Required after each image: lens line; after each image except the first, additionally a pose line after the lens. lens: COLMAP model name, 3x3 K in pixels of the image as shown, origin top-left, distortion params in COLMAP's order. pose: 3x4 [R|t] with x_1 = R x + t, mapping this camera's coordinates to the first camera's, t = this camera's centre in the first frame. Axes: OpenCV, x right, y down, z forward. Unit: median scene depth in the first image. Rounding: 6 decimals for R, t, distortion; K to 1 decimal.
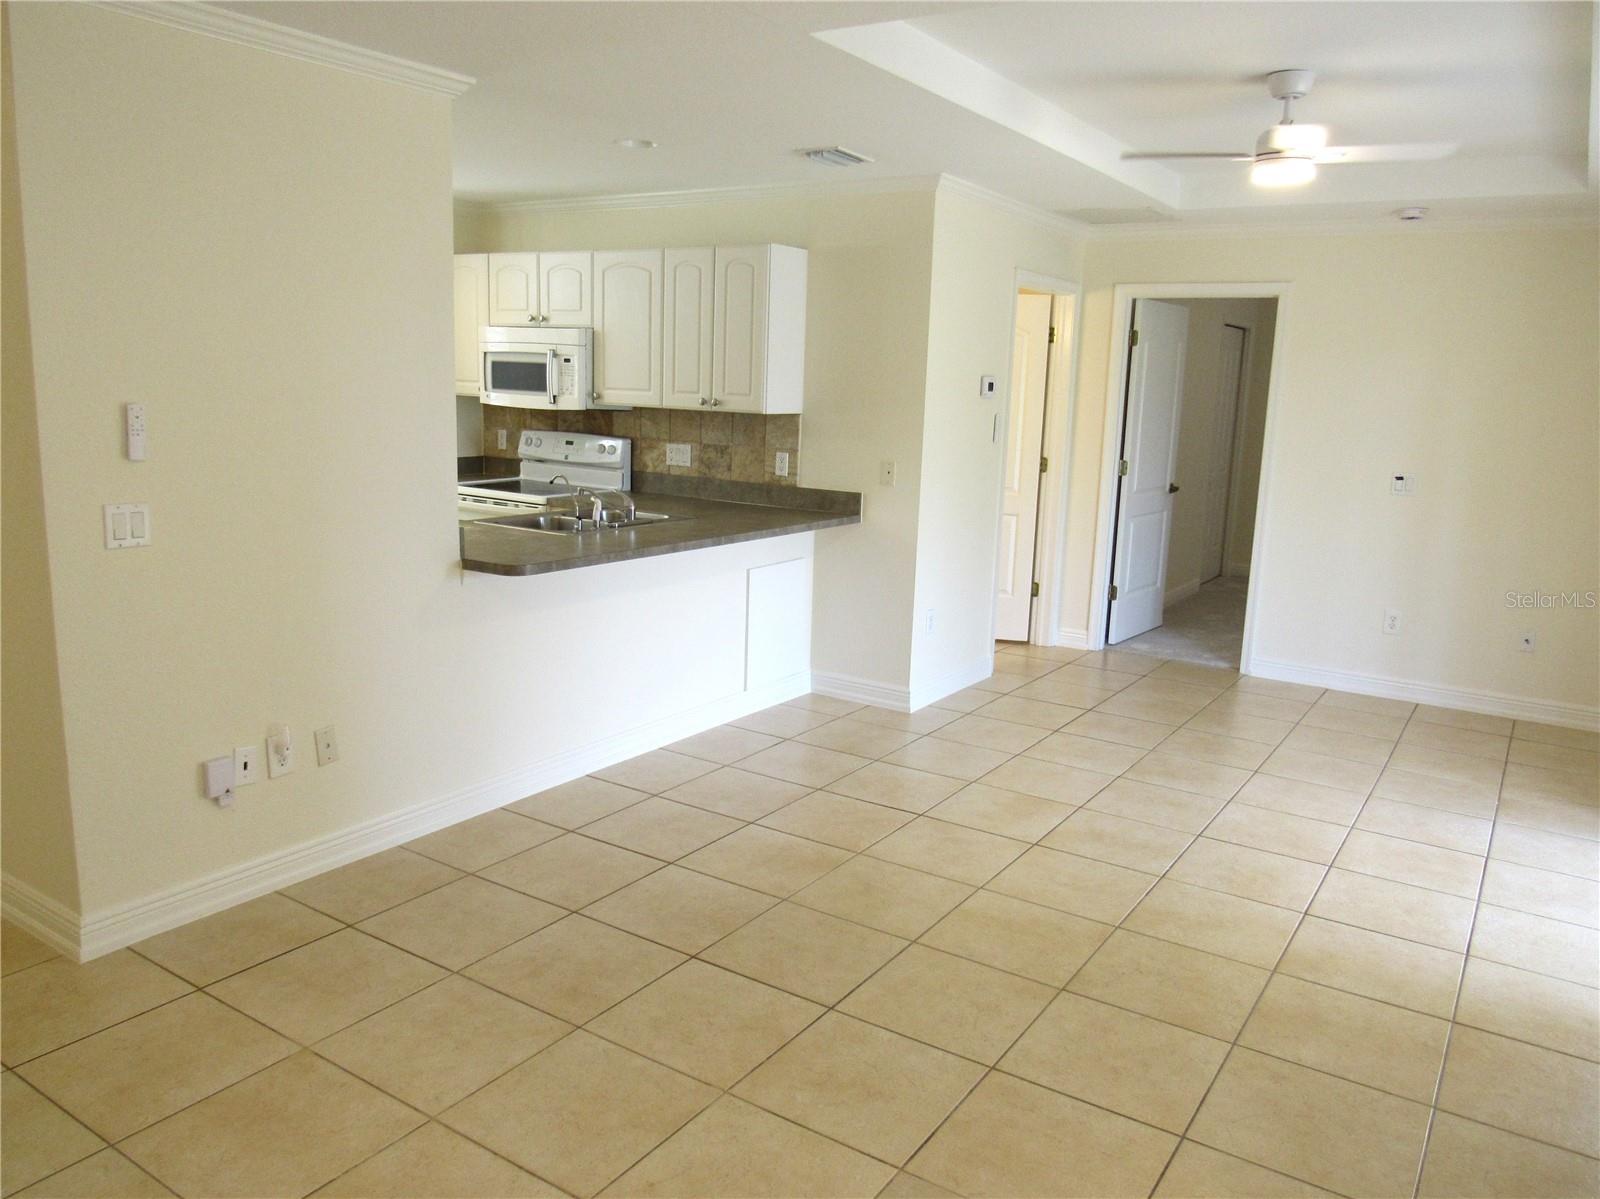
lens RADIAL K [[1171.3, 0, 800.0], [0, 1171.3, 599.5], [0, 0, 1]] dist [-0.039649, 0.035865]
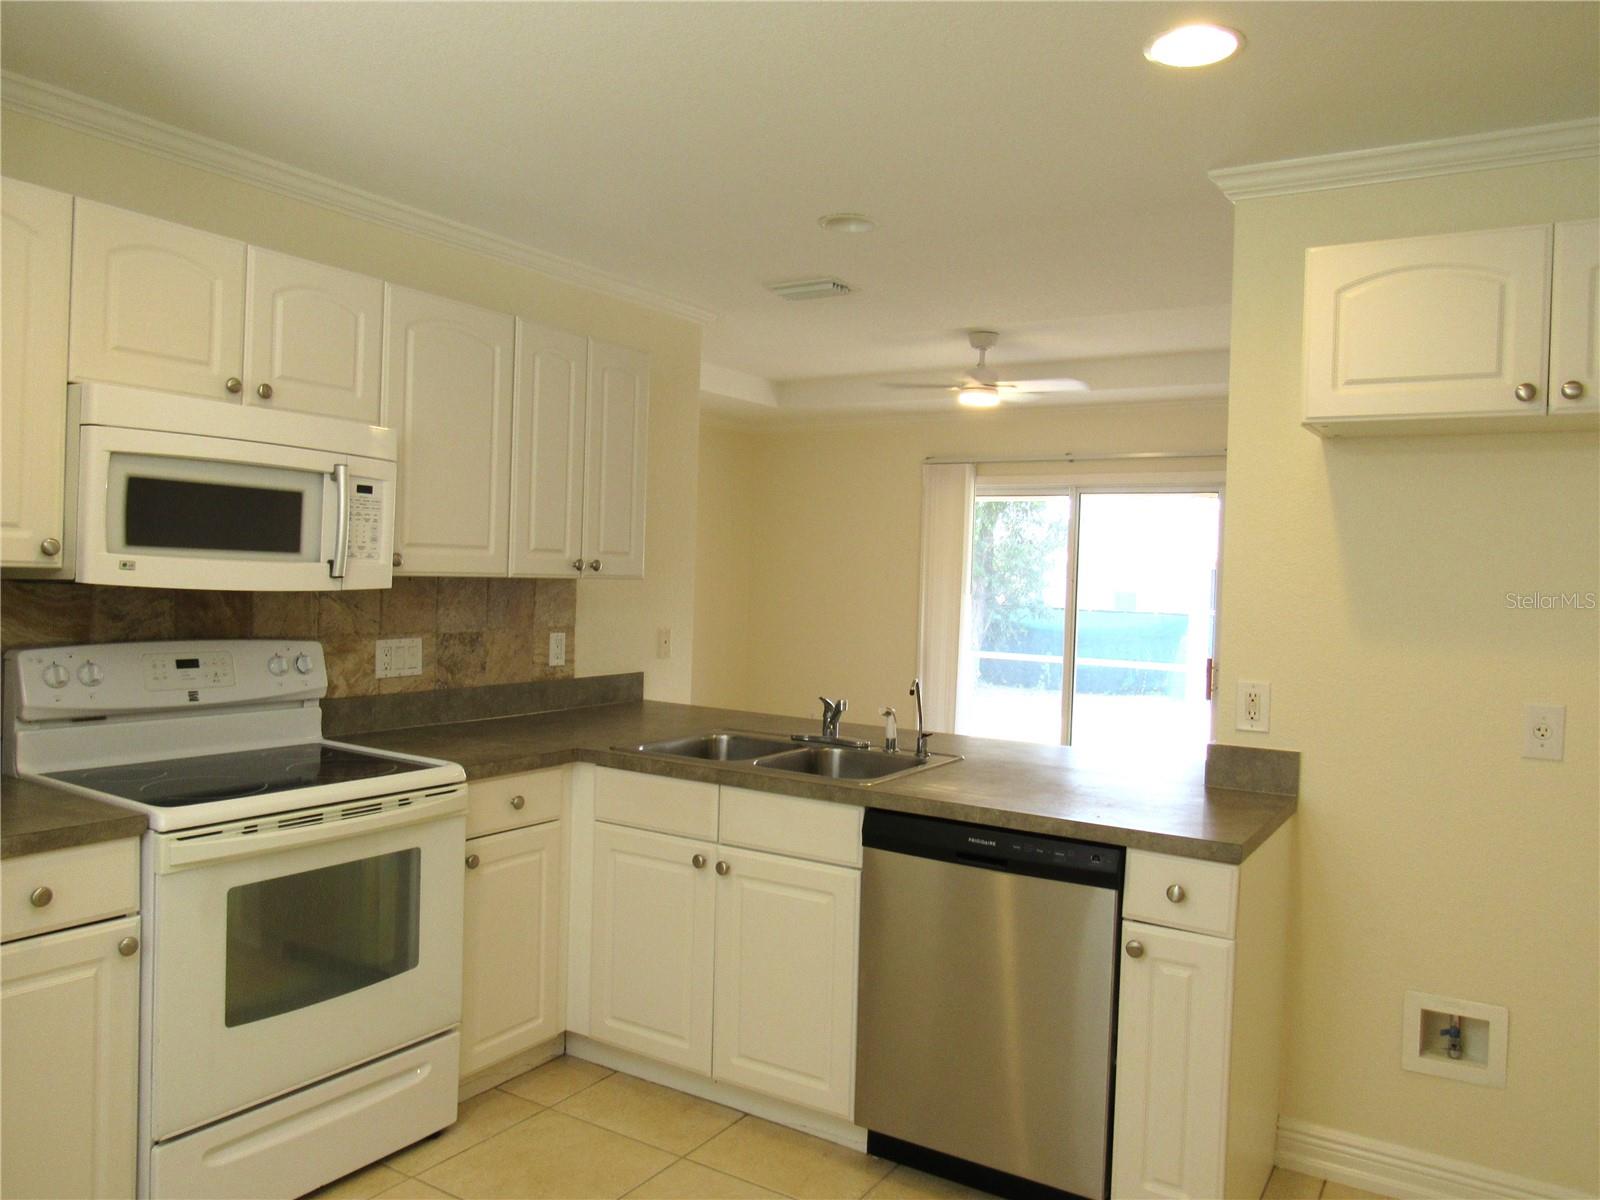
lens RADIAL K [[1171.3, 0, 800.0], [0, 1171.3, 600.0], [0, 0, 1]] dist [-0.039649, 0.035865]
pose [[-0.020267, -0.062648, 0.997830, -0.689046], [0.154843, 0.985796, 0.065037, -0.161923], [-0.987731, 0.155825, -0.010278, 0.829375]]
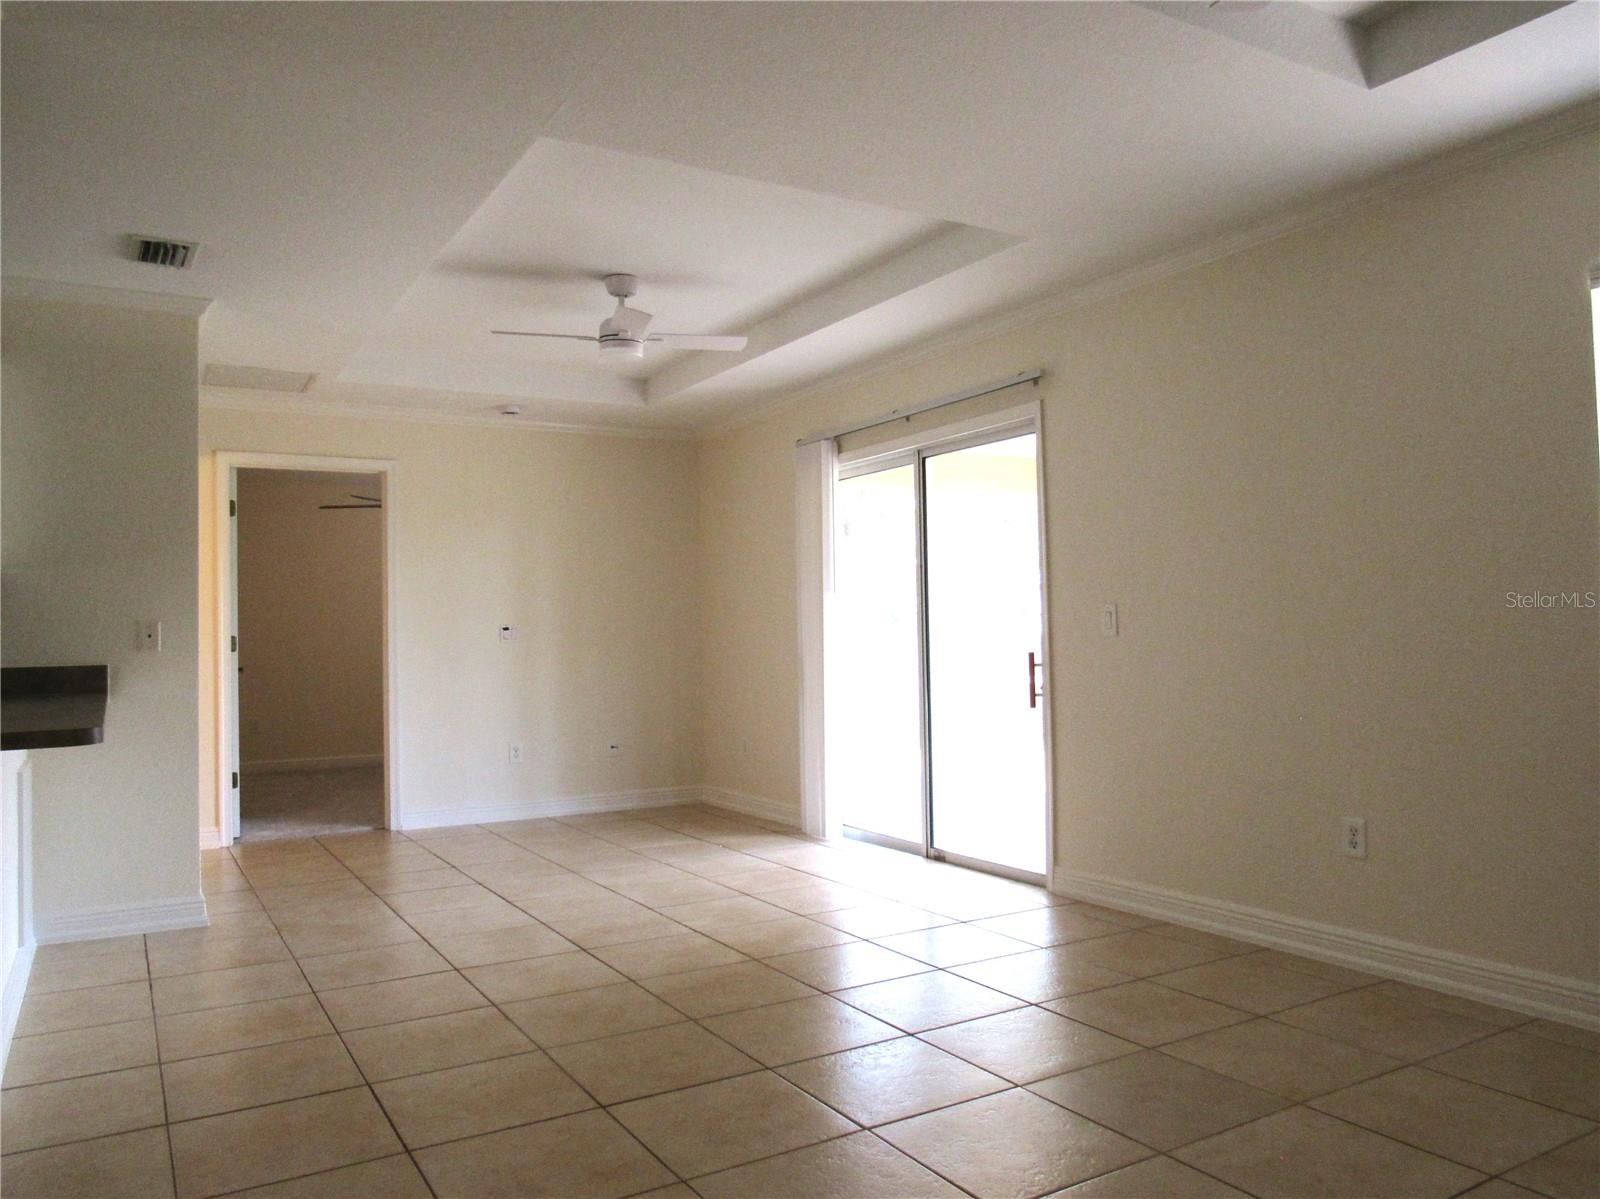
lens RADIAL K [[1171.3, 0, 800.0], [0, 1171.3, 599.5], [0, 0, 1]] dist [-0.039649, 0.035865]
pose [[0.439369, -0.015220, 0.898178, -0.413294], [0.200227, 0.976362, -0.081403, 0.022534], [-0.875707, 0.215605, 0.432031, 0.223492]]
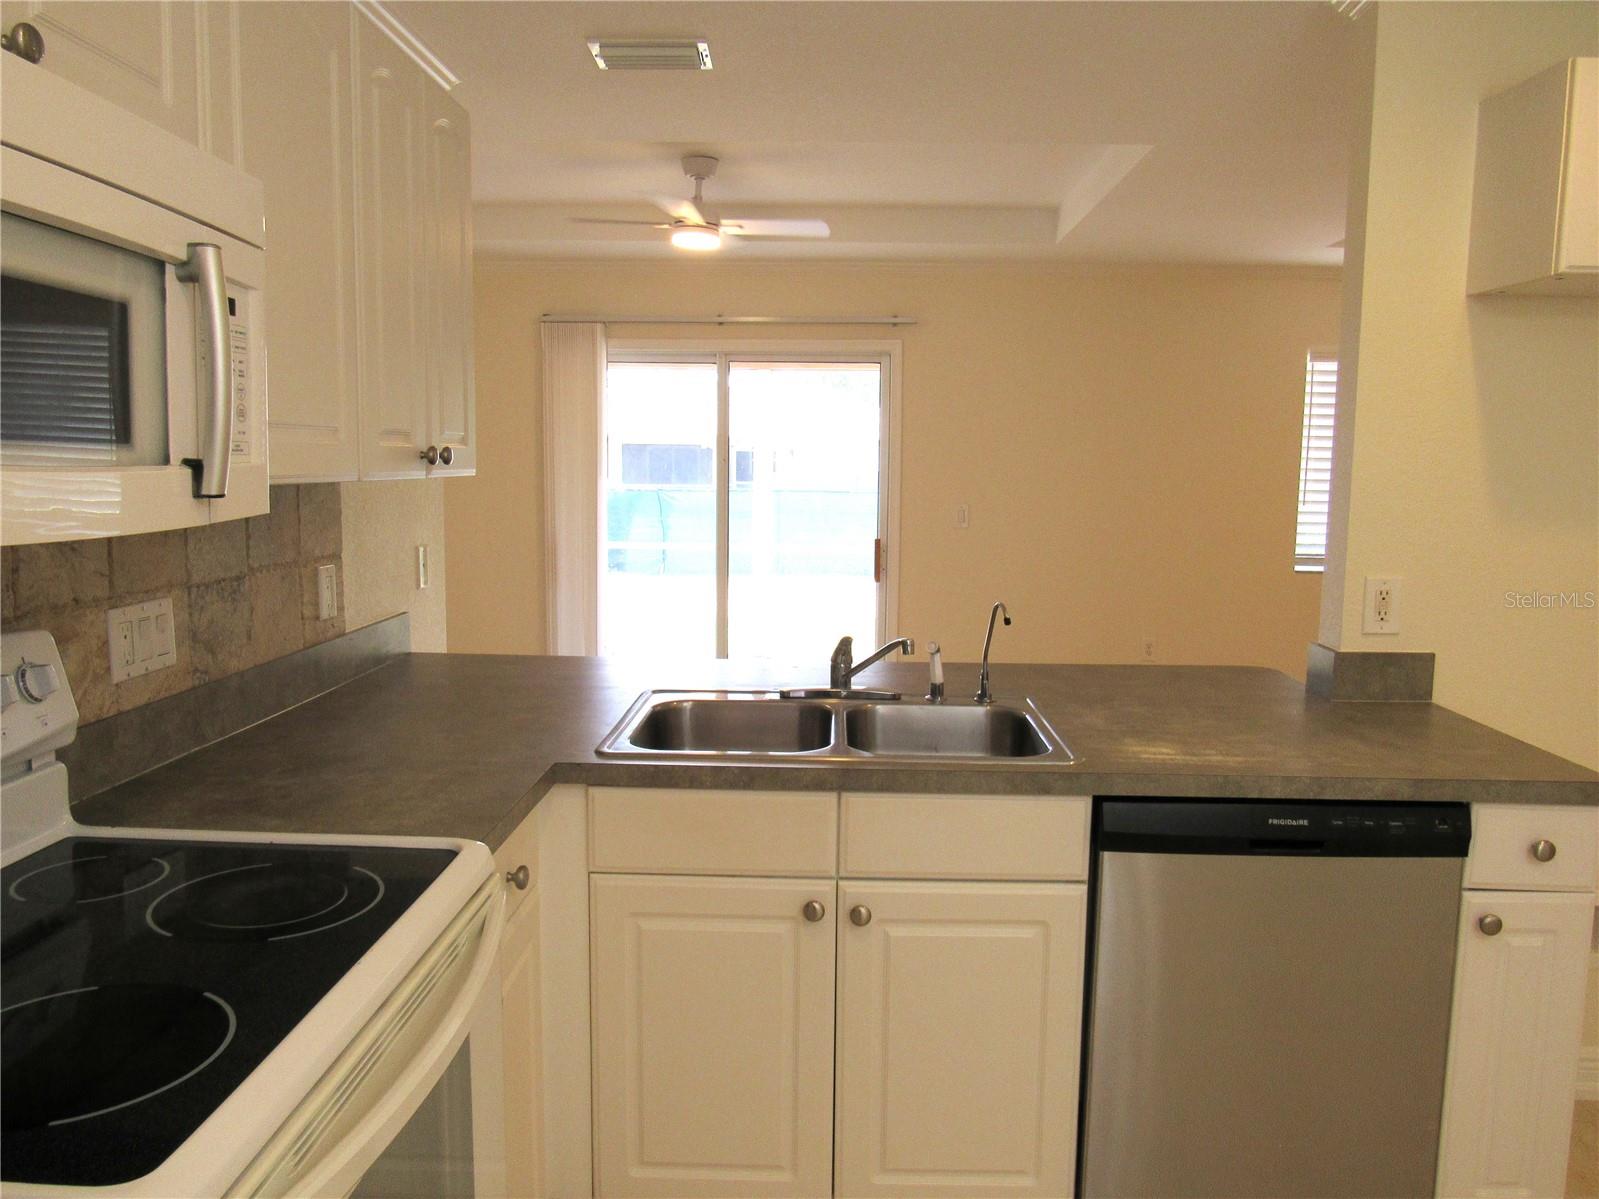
lens RADIAL K [[1161.0, 0, 799.5], [0, 1161.0, 599.5], [0, 0, 1]] dist [-0.035590, 0.007223]
pose [[-0.524035, -0.144610, 0.839330, -0.452988], [0.128665, 0.960728, 0.245859, -0.189330], [-0.841922, 0.236831, -0.484849, 1.024007]]
